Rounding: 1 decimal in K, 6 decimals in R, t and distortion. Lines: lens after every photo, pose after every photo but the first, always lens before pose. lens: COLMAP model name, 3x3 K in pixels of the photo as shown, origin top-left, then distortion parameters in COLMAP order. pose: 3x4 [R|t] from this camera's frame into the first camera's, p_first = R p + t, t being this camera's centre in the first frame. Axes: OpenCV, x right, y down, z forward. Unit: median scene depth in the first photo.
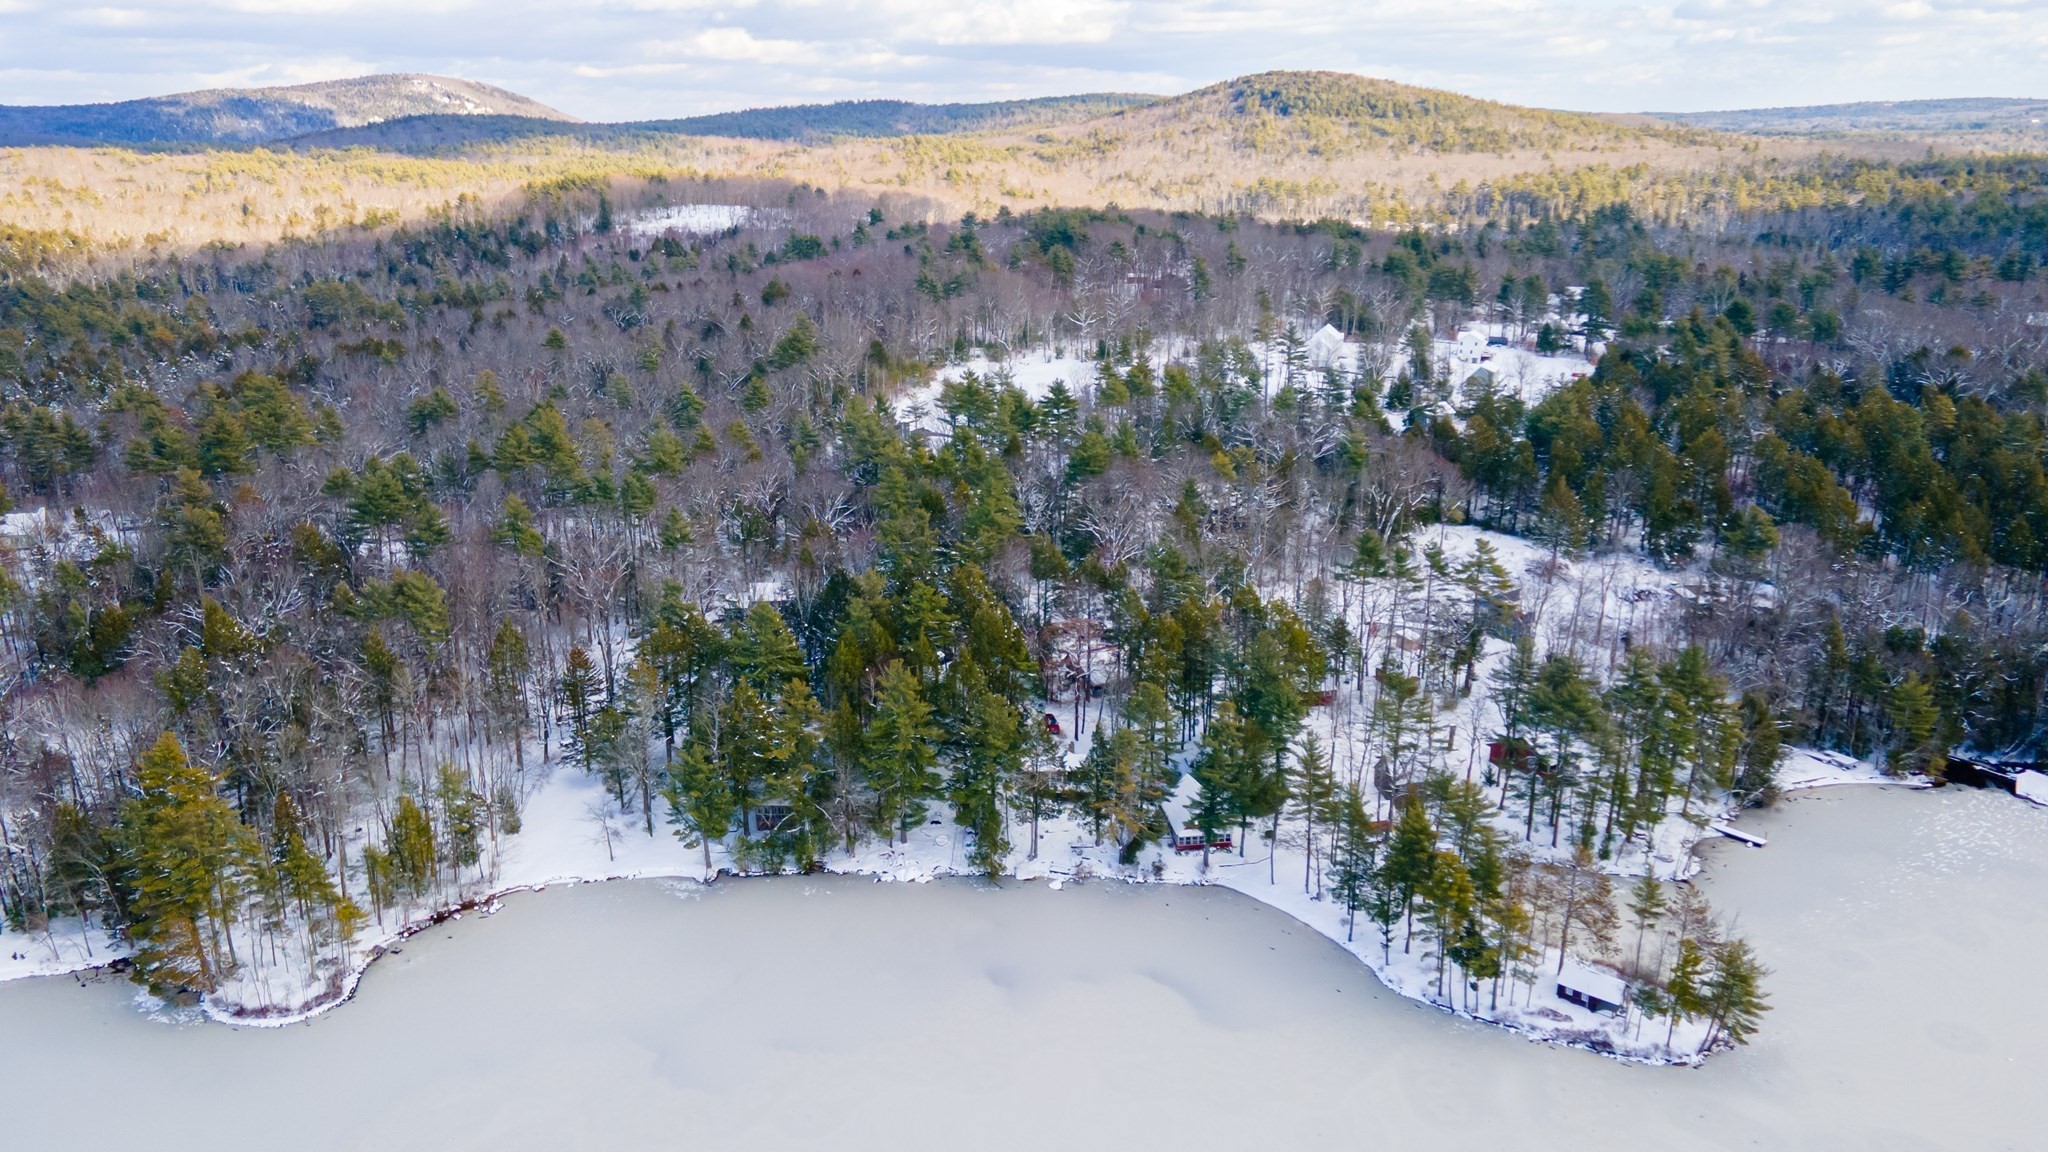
lens RADIAL K [[1504.8, 0, 1028.4], [0, 1504.8, 577.3], [0, 0, 1]] dist [0.053767, -0.008975]
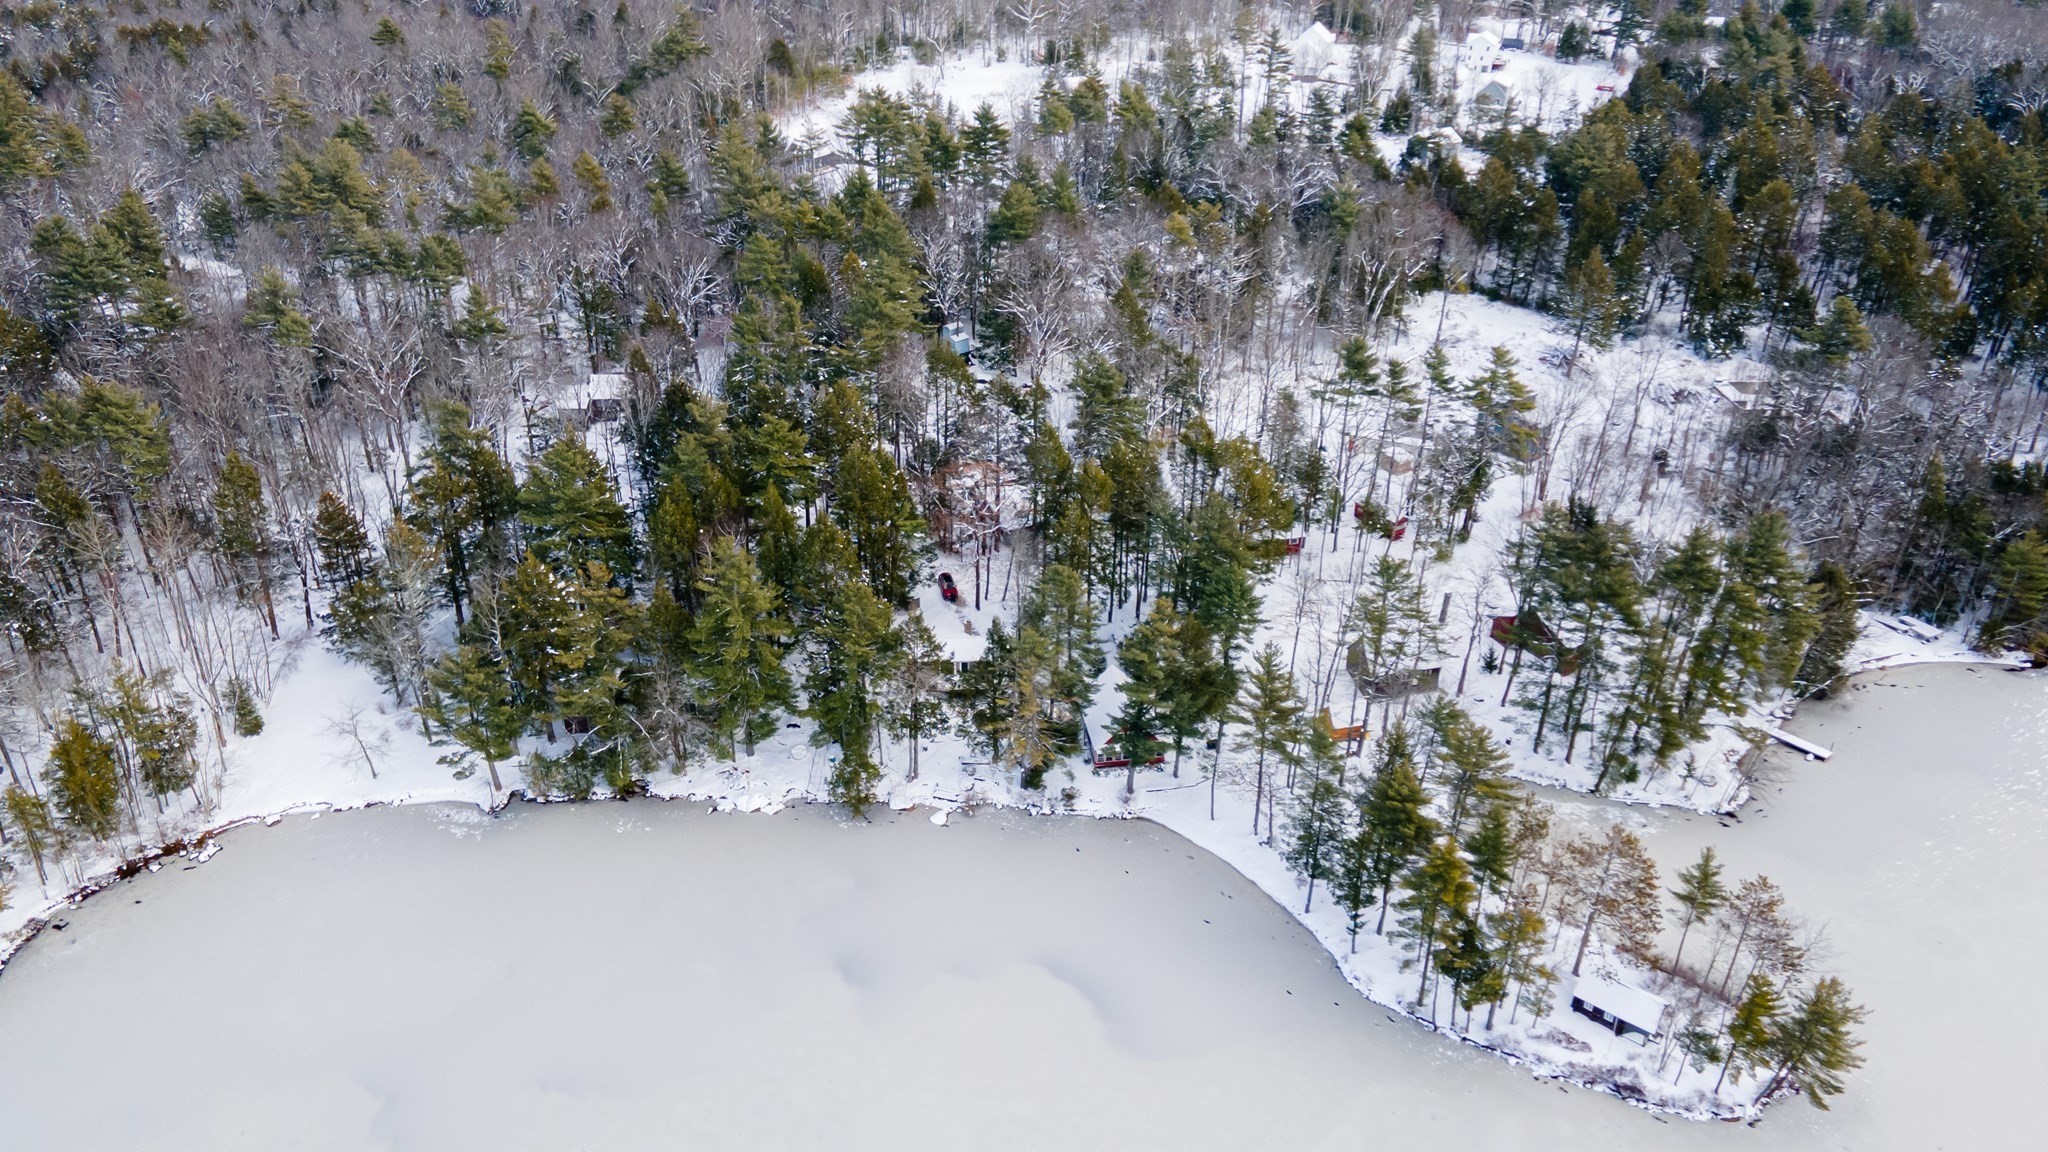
lens RADIAL K [[1482.3, 0, 1018.4], [0, 1482.3, 572.8], [0, 0, 1]] dist [0.042678, 0.015598]
pose [[0.999870, 0.008144, 0.013889, 0.040944], [-0.010822, 0.978653, 0.205234, -0.069400], [-0.011921, -0.205358, 0.978614, 0.227021]]
